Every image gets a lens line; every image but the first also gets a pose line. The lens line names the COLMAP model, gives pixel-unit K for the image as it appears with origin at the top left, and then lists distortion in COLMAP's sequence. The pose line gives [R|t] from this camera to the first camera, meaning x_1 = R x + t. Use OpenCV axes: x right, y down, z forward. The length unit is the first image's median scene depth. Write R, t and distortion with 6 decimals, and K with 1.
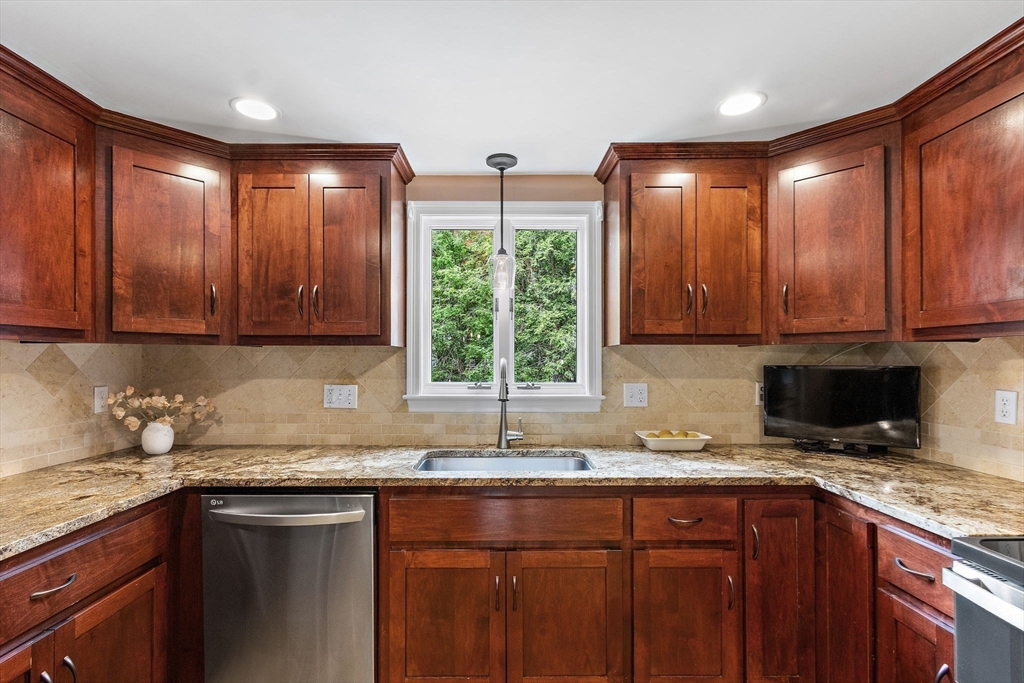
lens RADIAL K [[471.2, 0, 505.8], [0, 471.2, 364.7], [0, 0, 1]] dist [0.009619, -0.001636]
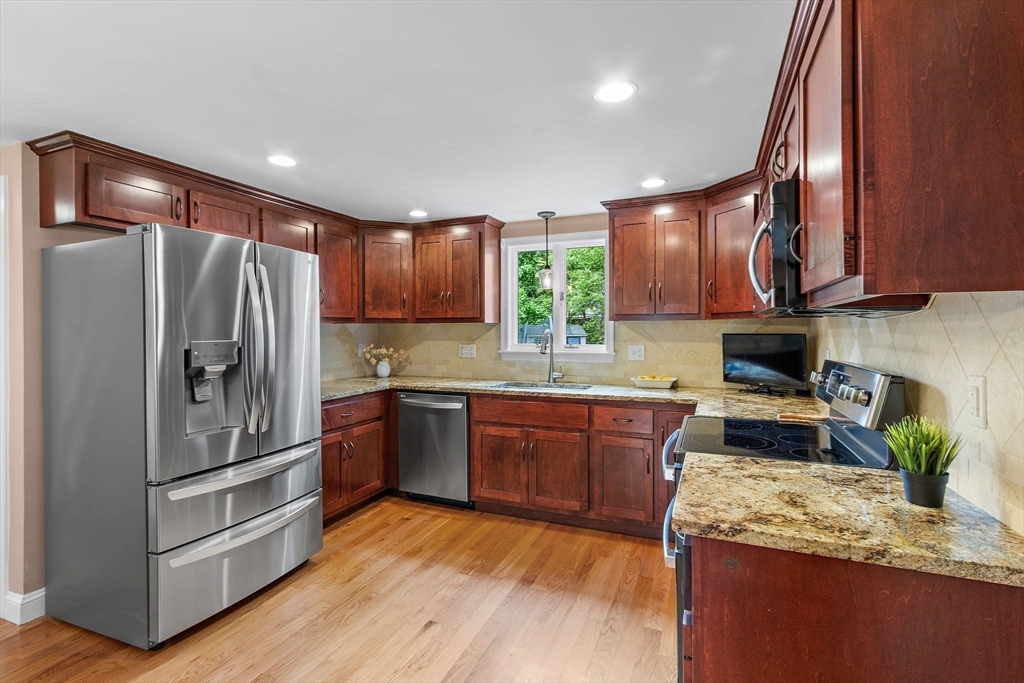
lens RADIAL K [[471.2, 0, 511.4], [0, 471.2, 337.6], [0, 0, 1]] dist [0.009619, -0.001636]
pose [[0.921202, 0.003163, -0.389071, 0.581677], [0.000226, 0.999962, 0.008664, 0.001969], [0.389084, -0.008069, 0.921167, -0.675608]]
